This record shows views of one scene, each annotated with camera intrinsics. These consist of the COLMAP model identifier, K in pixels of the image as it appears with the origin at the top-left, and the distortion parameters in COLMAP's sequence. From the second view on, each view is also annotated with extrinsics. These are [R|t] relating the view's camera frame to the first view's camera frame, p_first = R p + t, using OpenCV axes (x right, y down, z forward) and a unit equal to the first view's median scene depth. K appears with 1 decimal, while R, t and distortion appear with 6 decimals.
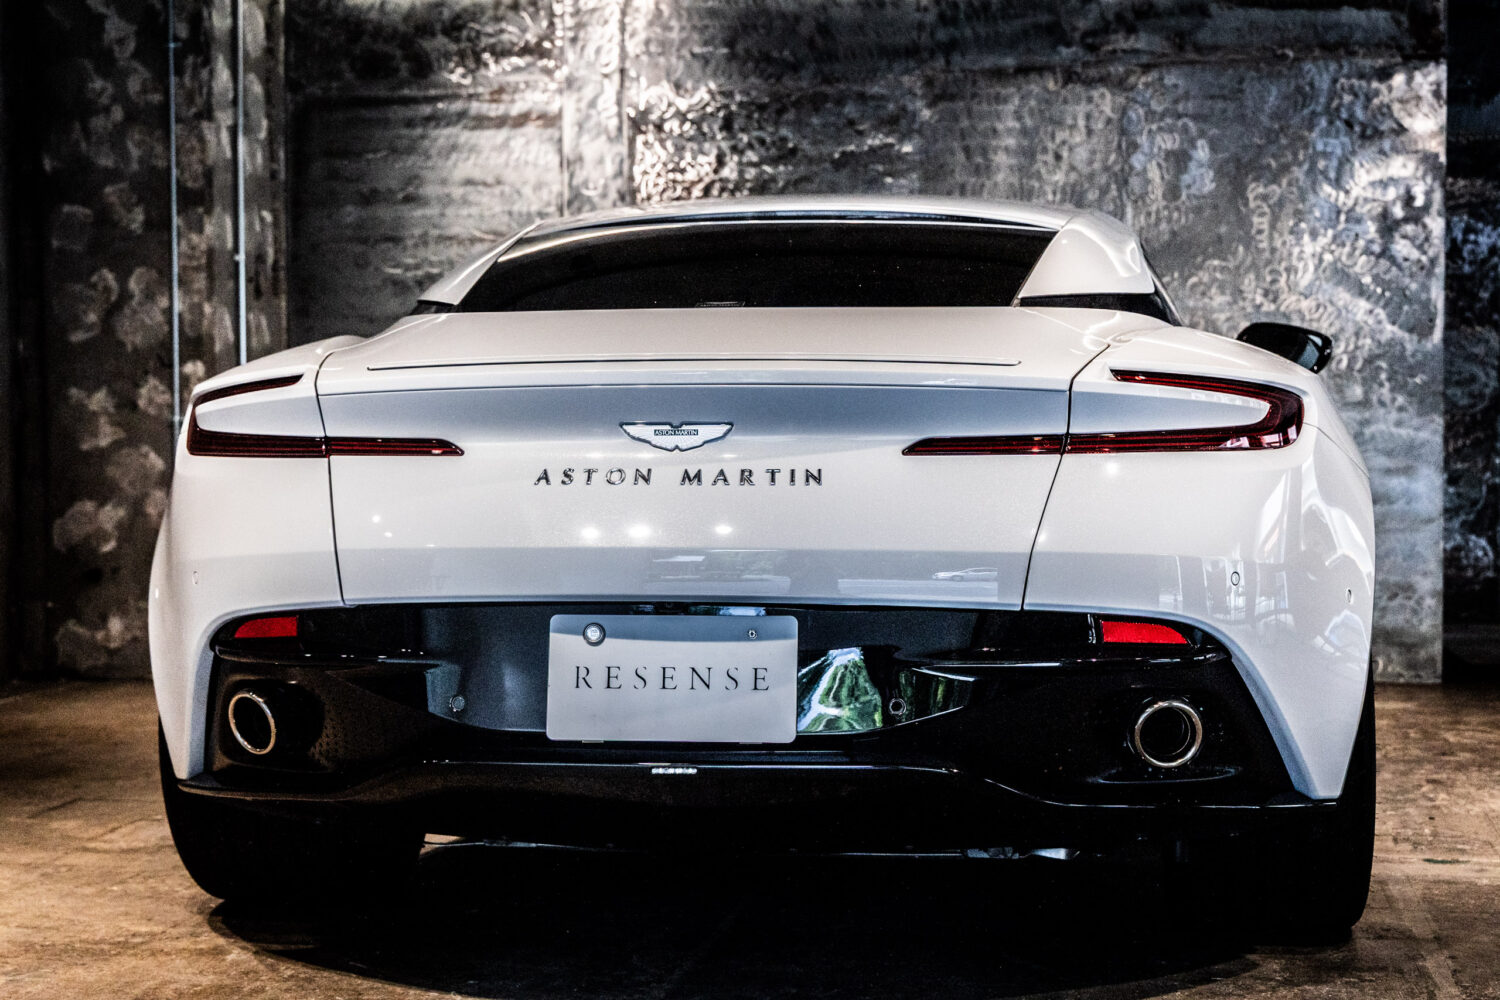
lens RADIAL K [[2421.0, 0, 746.5], [0, 2421.0, 502.3], [0, 0, 1]] dist [0.014851, 0.125983]
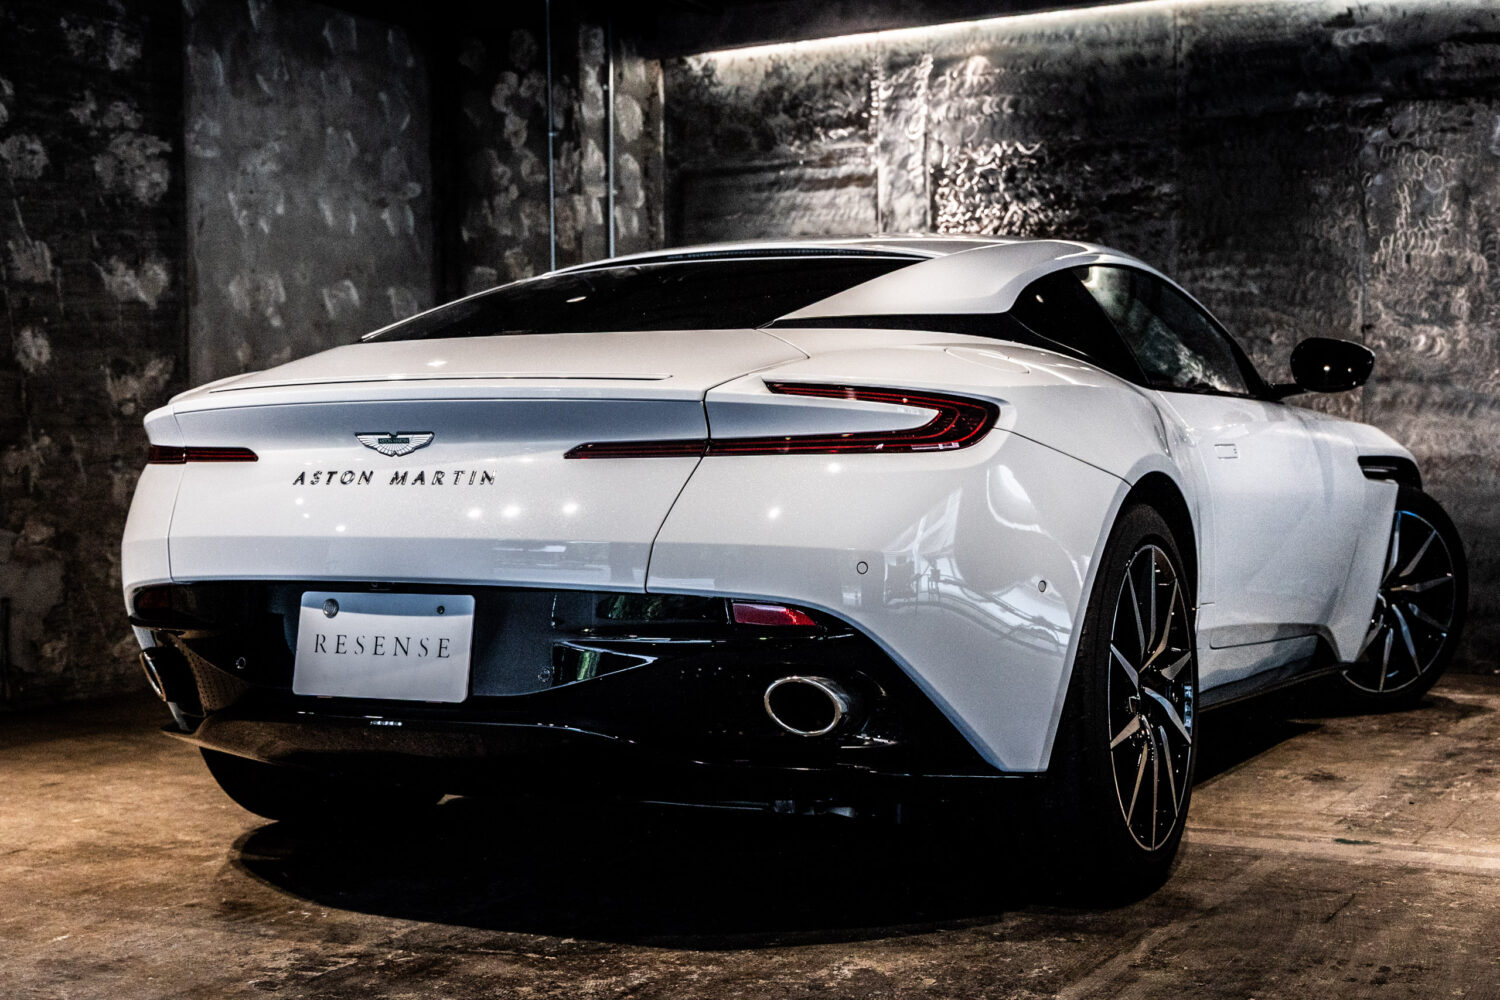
lens RADIAL K [[2063.4, 0, 747.9], [0, 2063.4, 501.3], [0, 0, 1]] dist [0.011616, -0.001297]
pose [[0.949207, 0.001415, -0.314649, 0.181685], [-0.002739, 0.999989, -0.003765, 0.001777], [0.314641, 0.004435, 0.949201, 0.034135]]
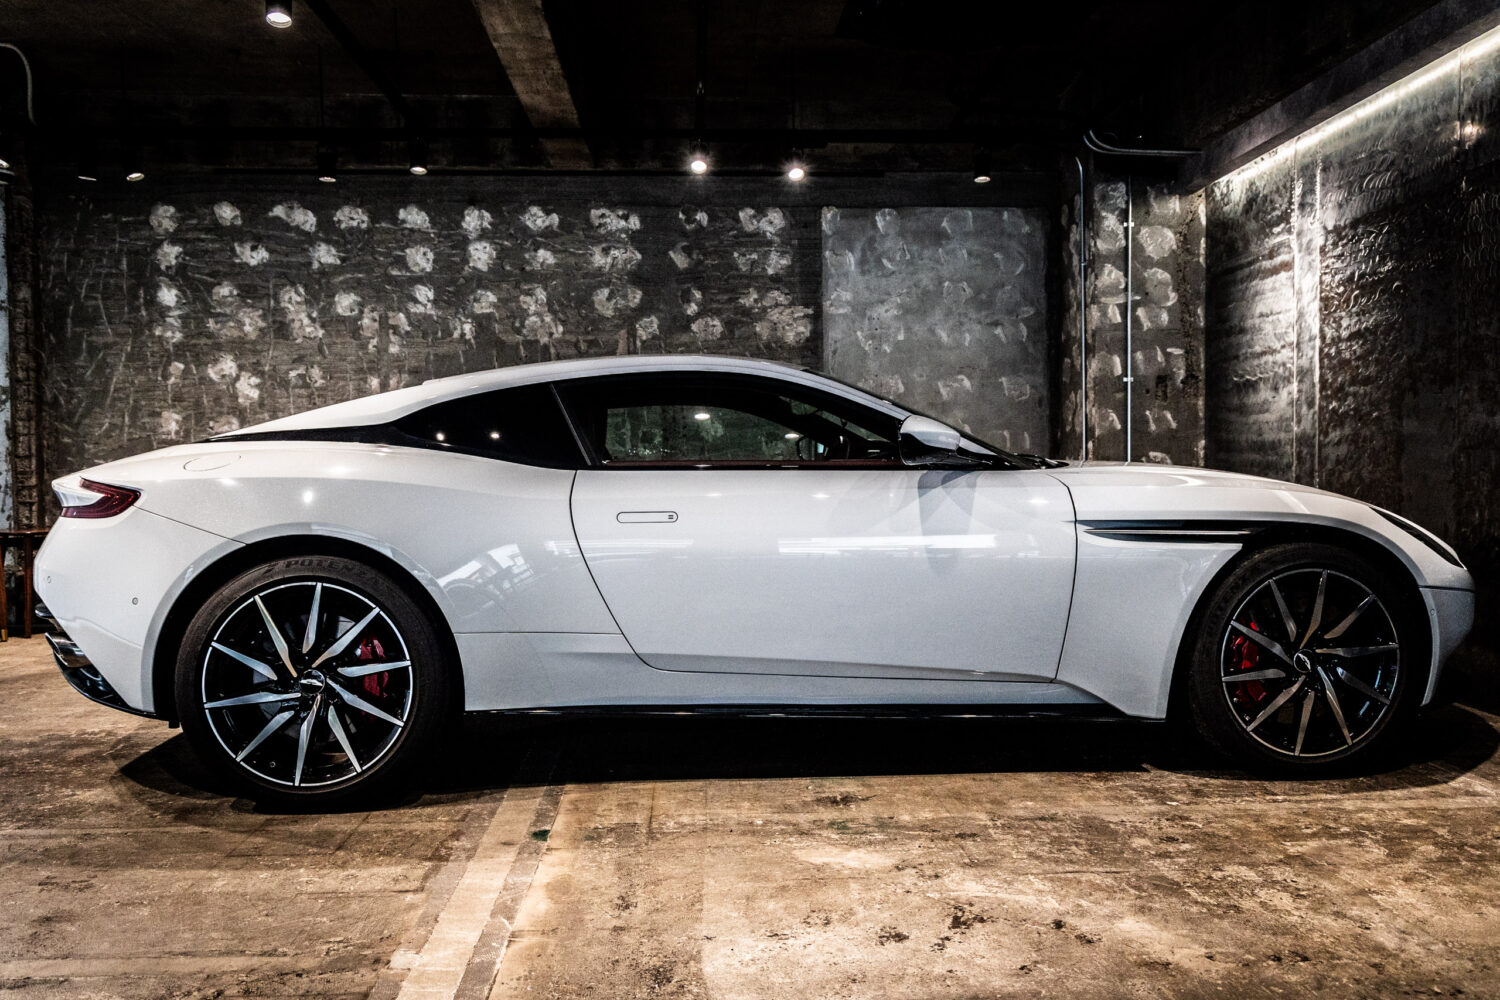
lens RADIAL K [[1161.3, 0, 748.9], [0, 1161.3, 503.4], [0, 0, 1]] dist [-0.002134, 0.001126]
pose [[0.226238, 0.036464, -0.973389, 0.525673], [-0.024865, 0.999190, 0.031651, -0.032267], [0.973755, 0.017042, 0.226961, 0.547443]]
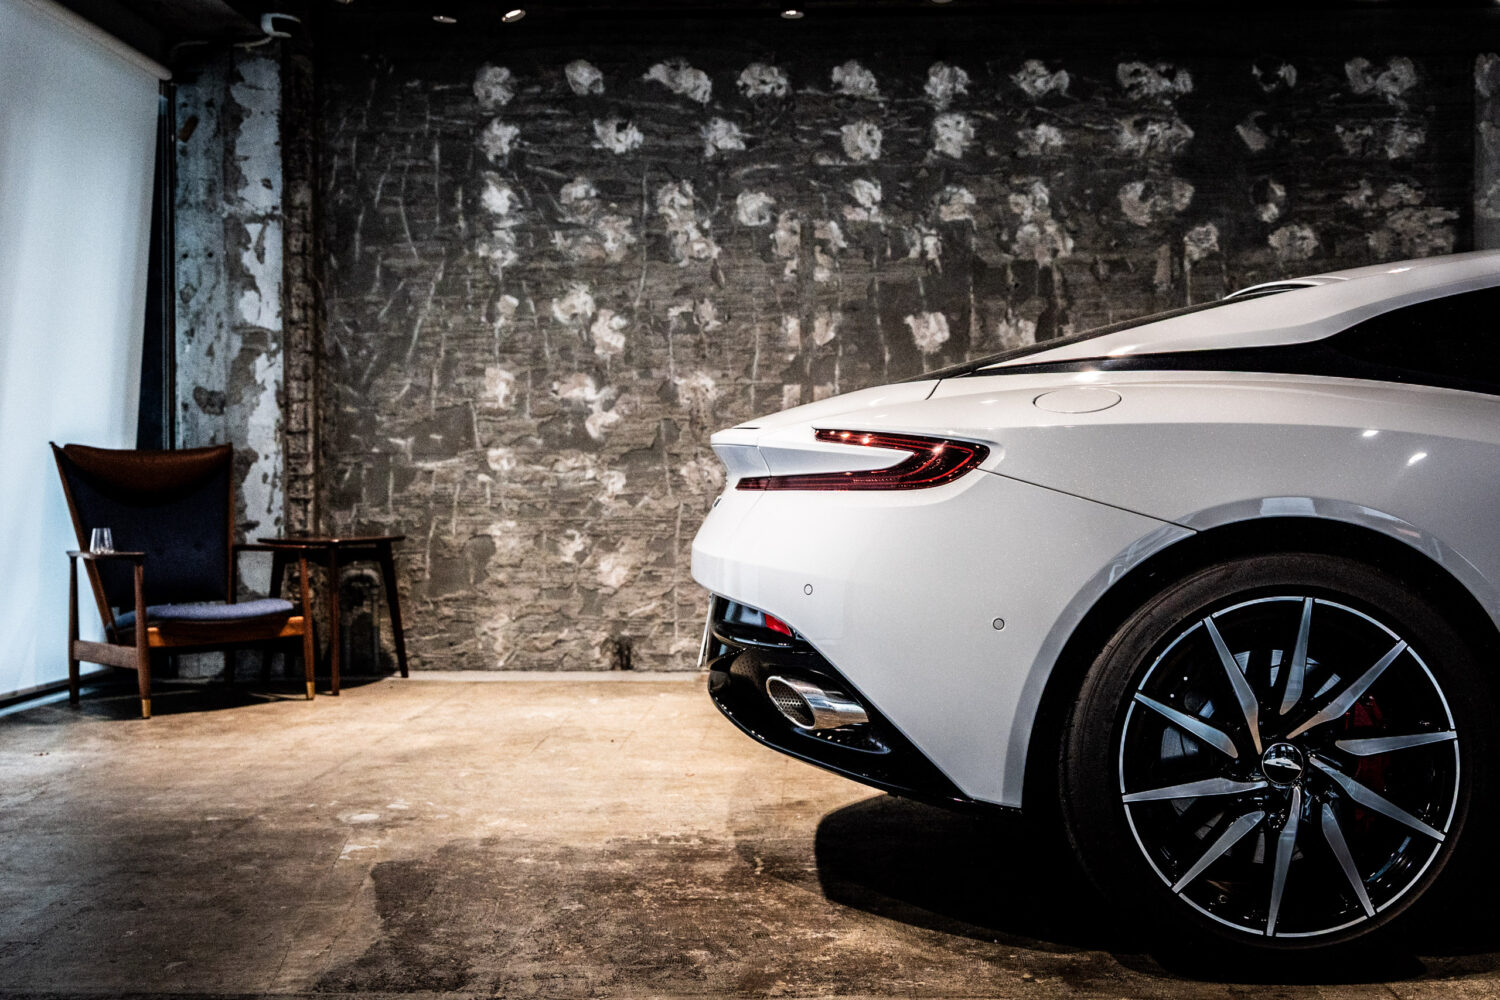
lens RADIAL K [[1631.9, 0, 760.2], [0, 1631.9, 515.9], [0, 0, 1]] dist [-0.020919, 0.054937]
pose [[0.135542, 0.027322, -0.990395, 0.426084], [-0.030918, 0.999249, 0.023335, -0.010887], [0.990289, 0.027458, 0.136285, 0.345243]]
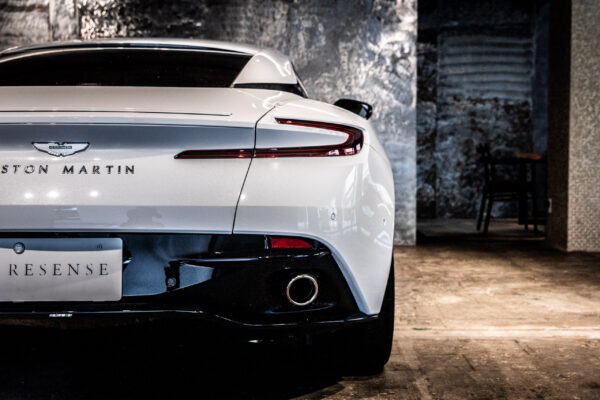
lens RADIAL K [[923.0, 0, 301.1], [0, 923.0, 197.0], [0, 0, 1]] dist [0.035294, 0.026279]
pose [[0.986861, -0.008963, 0.161323, 0.017423], [0.004014, 0.999512, 0.030979, -0.004256], [-0.161522, -0.029925, 0.986415, 0.081891]]
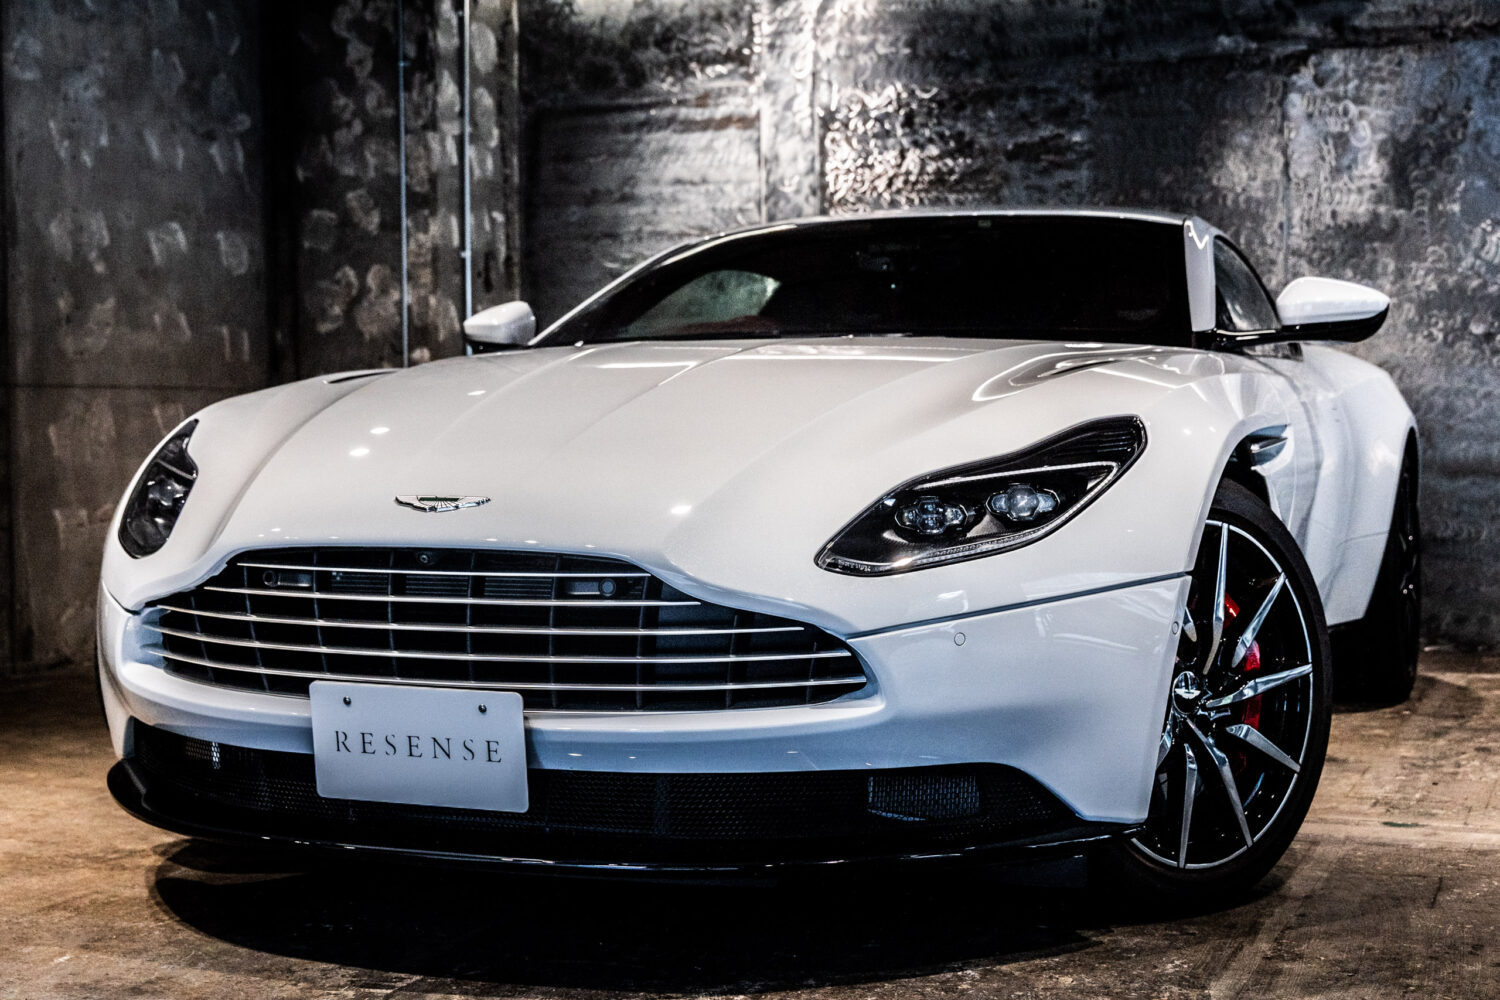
lens RADIAL K [[2241.2, 0, 749.5], [0, 2241.2, 496.2], [0, 0, 1]] dist [0.041447, -0.106355]
pose [[0.981168, 0.003309, -0.193126, 0.114511], [-0.002497, 0.999987, 0.004448, 0.004518], [0.193138, -0.003882, 0.981164, 0.019229]]
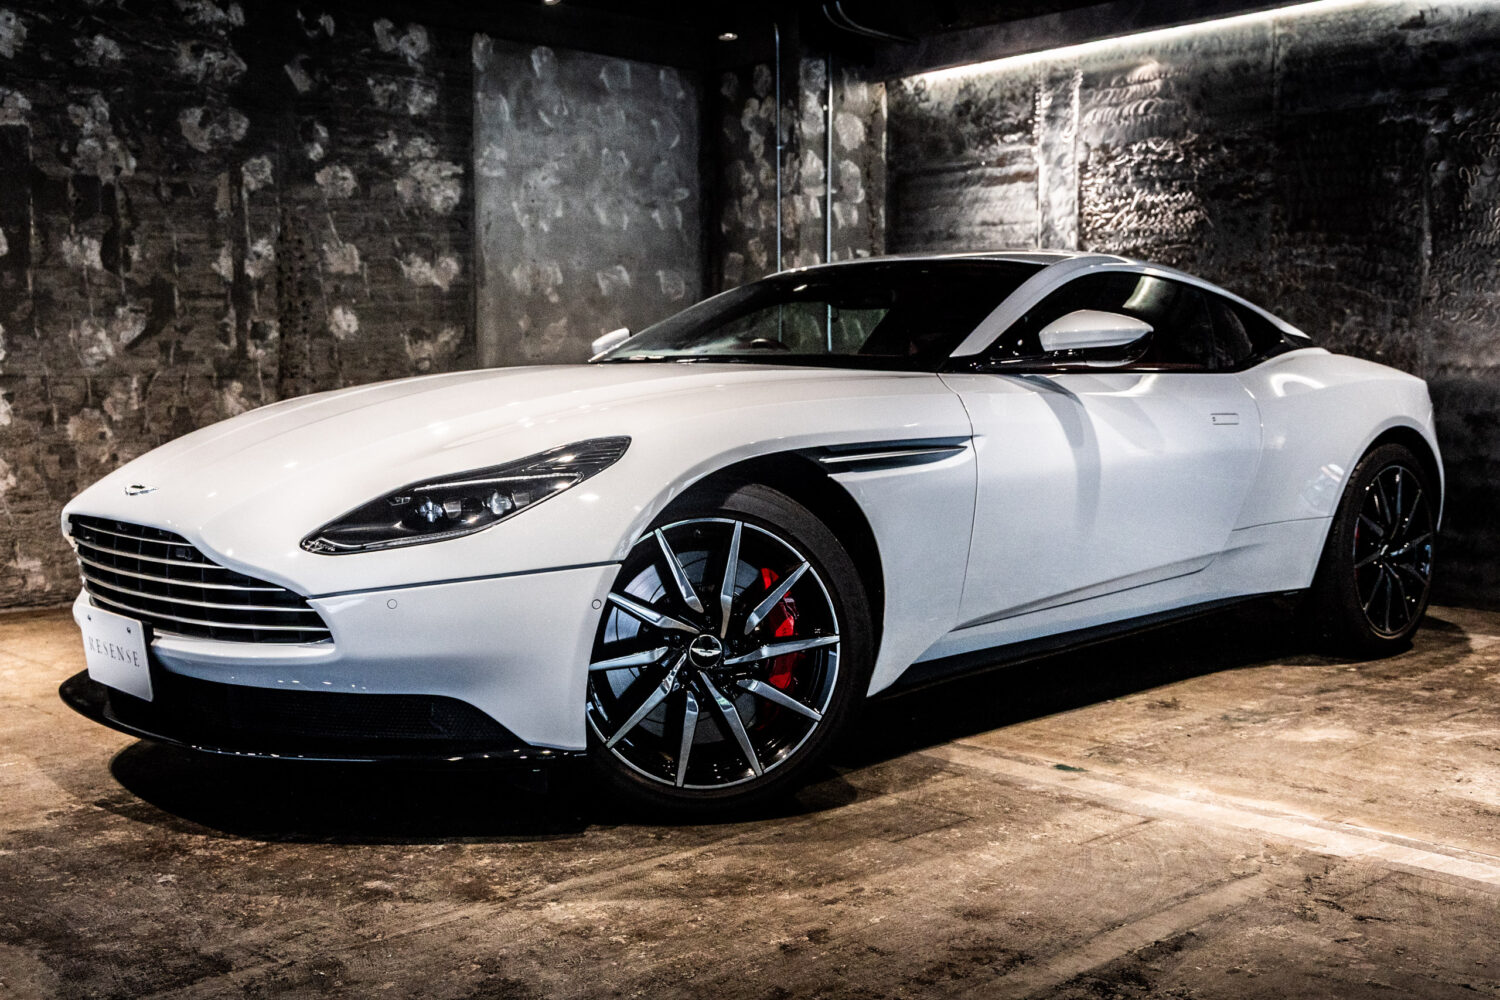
lens RADIAL K [[1595.4, 0, 755.2], [0, 1595.4, 497.6], [0, 0, 1]] dist [0.002951, 0.011322]
pose [[0.804629, 0.047598, -0.591867, 0.356358], [-0.021453, 0.998461, 0.051132, -0.014722], [0.593390, -0.028445, 0.804412, 0.150682]]
